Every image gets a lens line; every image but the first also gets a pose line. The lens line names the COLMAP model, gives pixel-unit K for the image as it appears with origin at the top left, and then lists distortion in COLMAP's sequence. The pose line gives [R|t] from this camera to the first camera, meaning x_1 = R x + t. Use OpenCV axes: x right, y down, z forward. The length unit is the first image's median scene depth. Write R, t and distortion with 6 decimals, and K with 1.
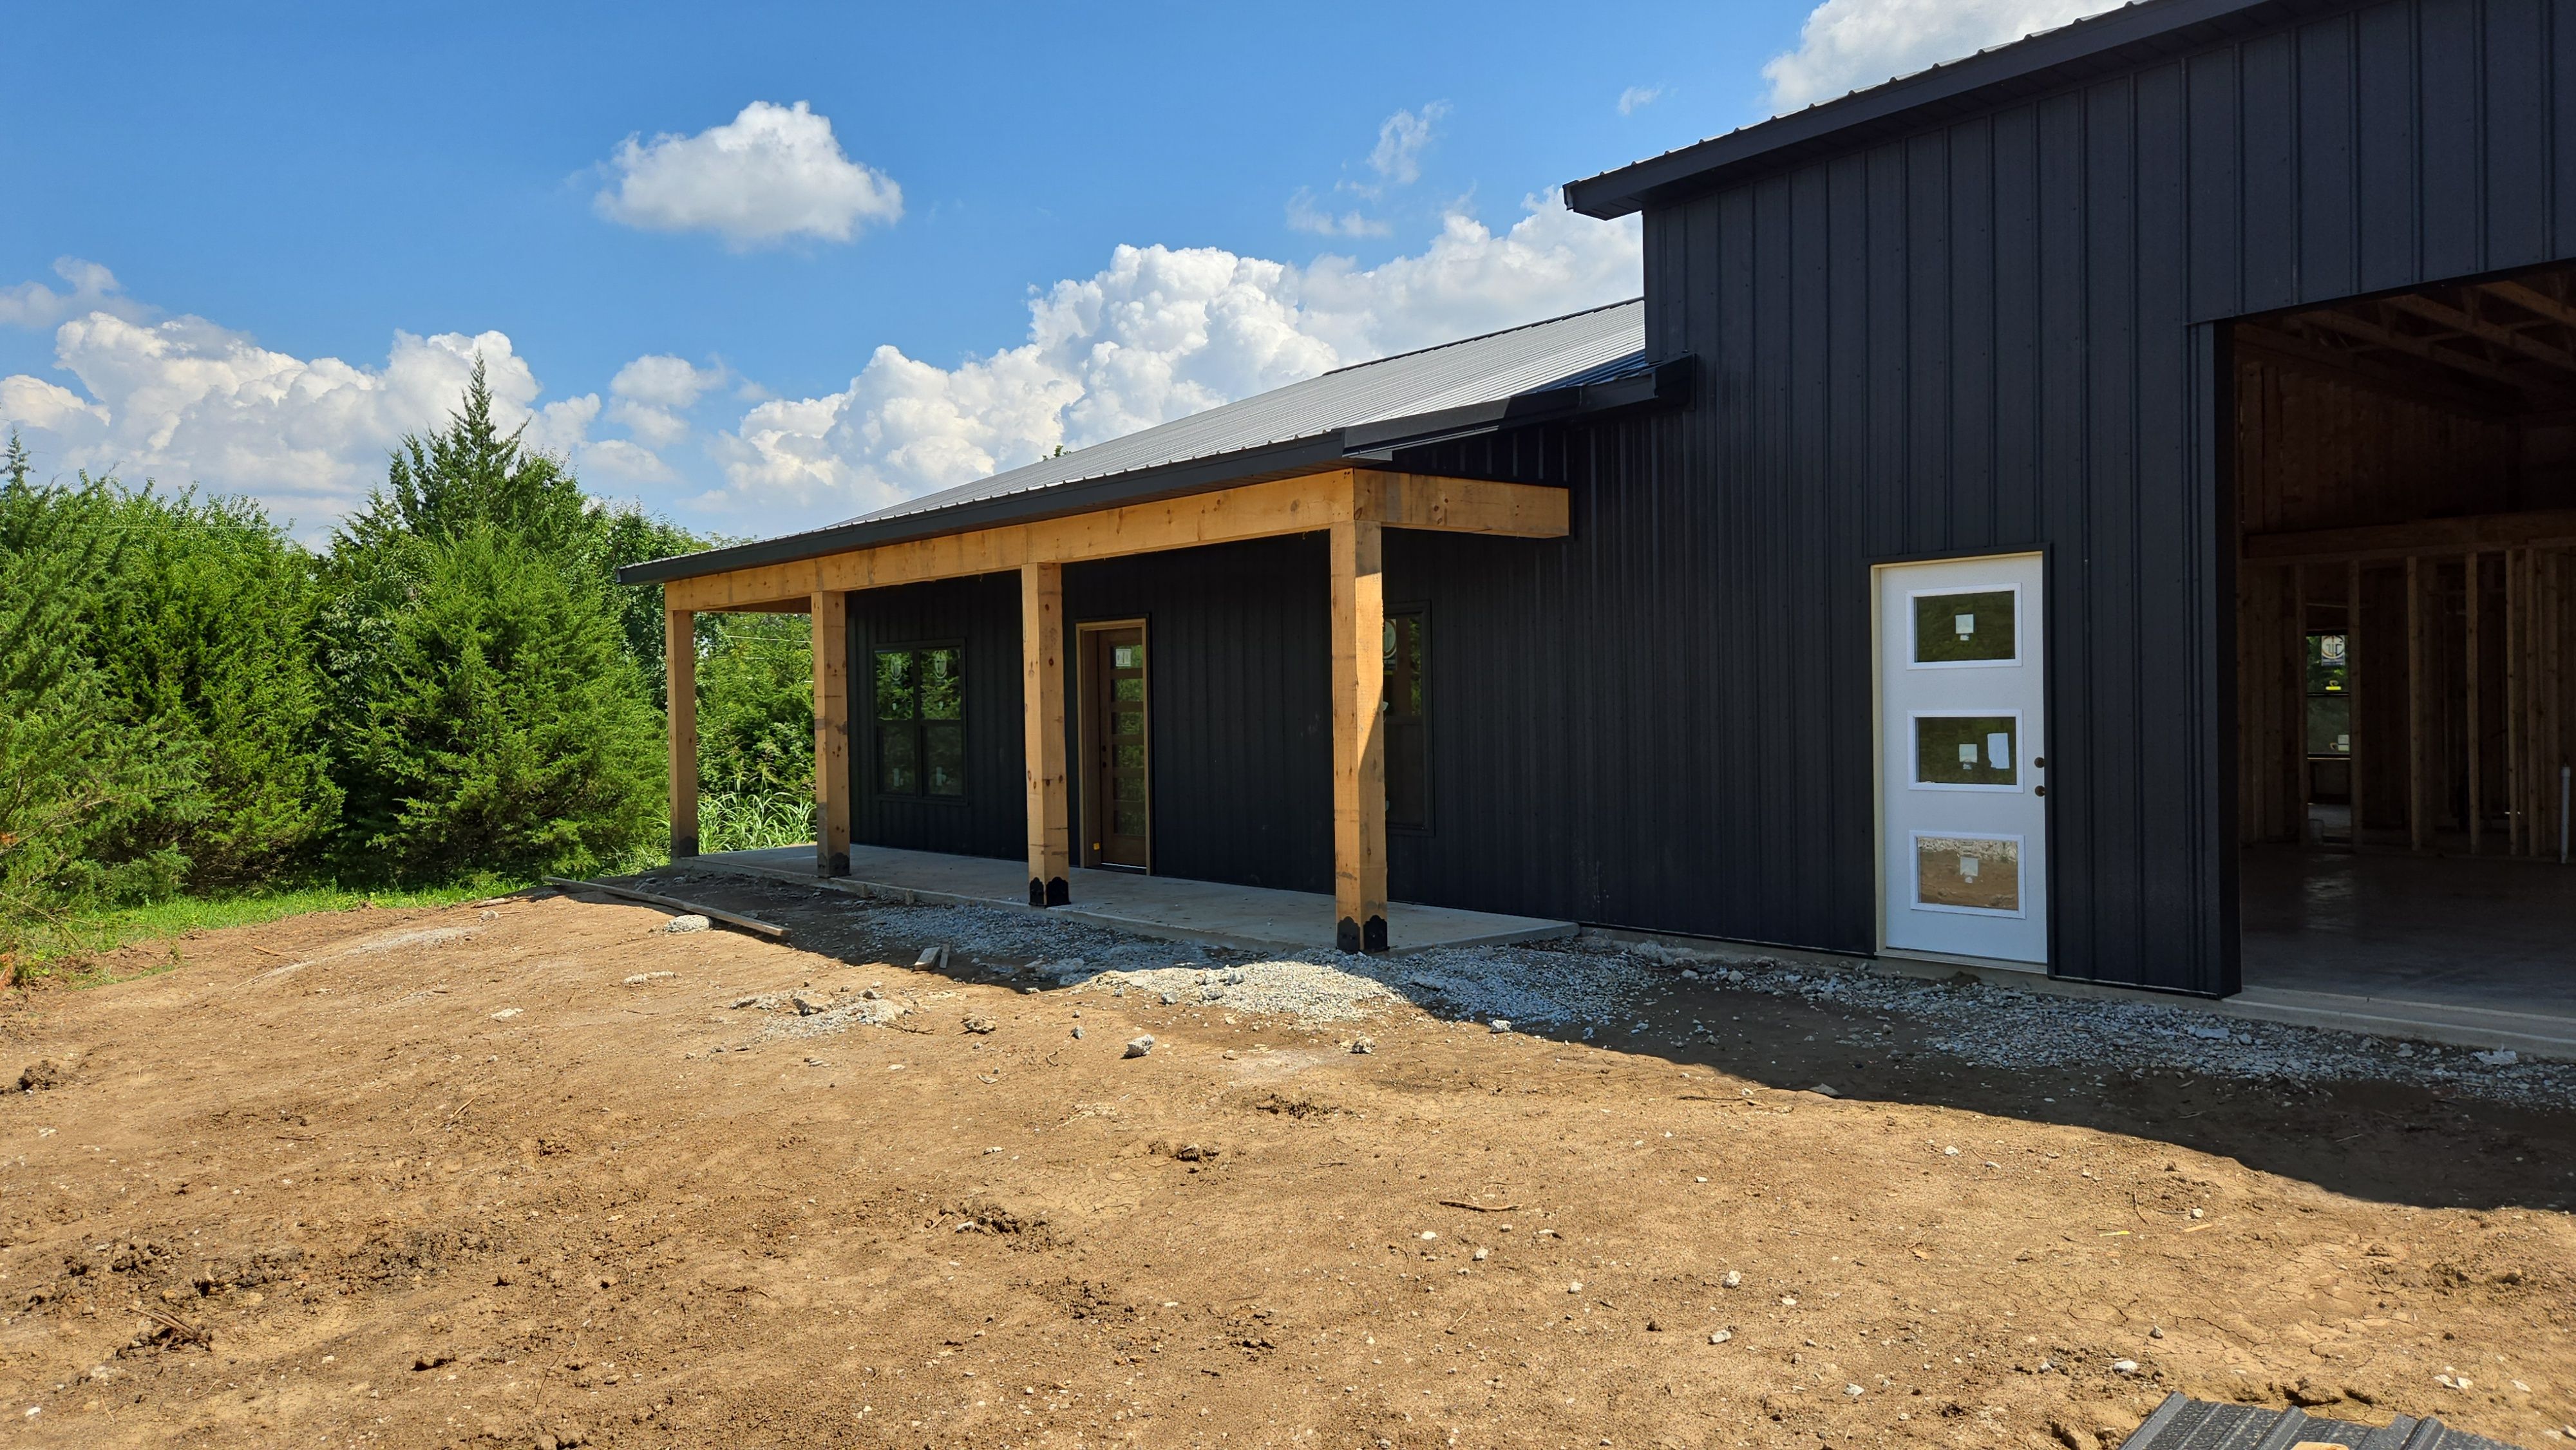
lens RADIAL K [[1787.2, 0, 1288.0], [0, 1787.2, 725.0], [0, 0, 1]] dist [0.084290, -0.057849]
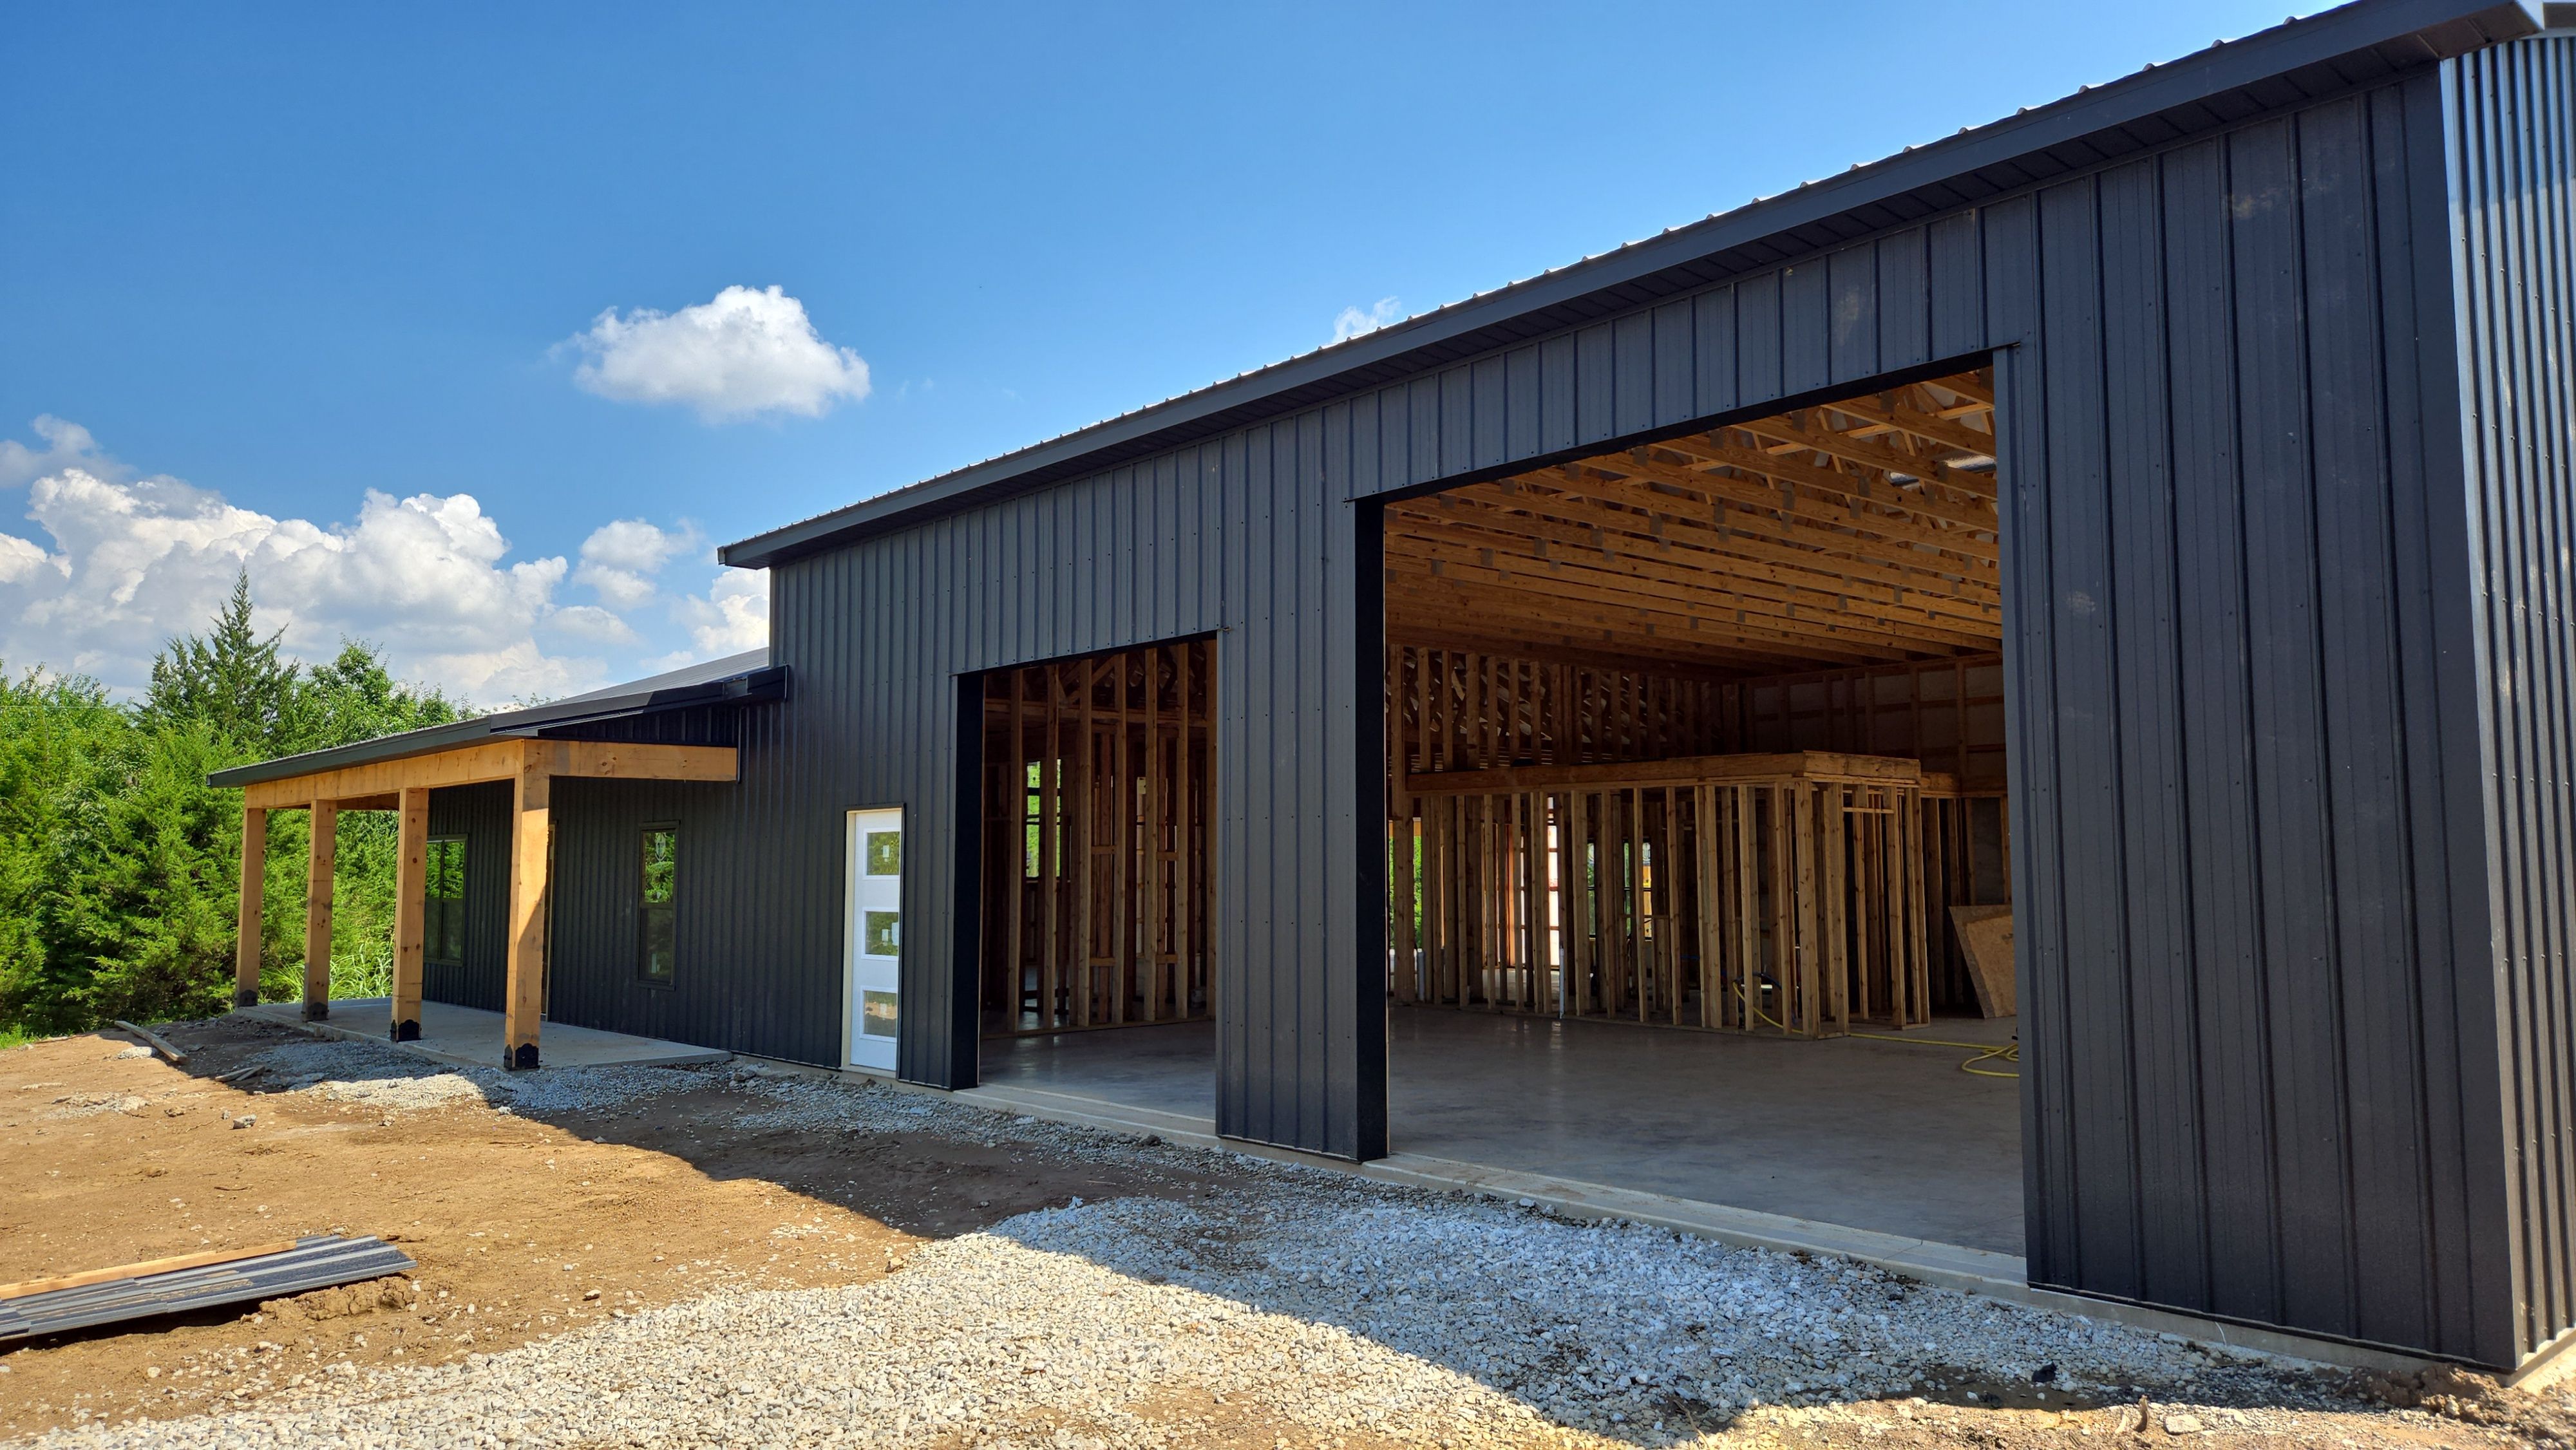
lens RADIAL K [[1787.2, 0, 1288.0], [0, 1787.2, 725.0], [0, 0, 1]] dist [0.084290, -0.057849]
pose [[0.999685, 0.017442, 0.018024, 0.191856], [-0.015658, 0.995375, -0.094780, -0.006413], [-0.019593, 0.094468, 0.995335, -0.152803]]
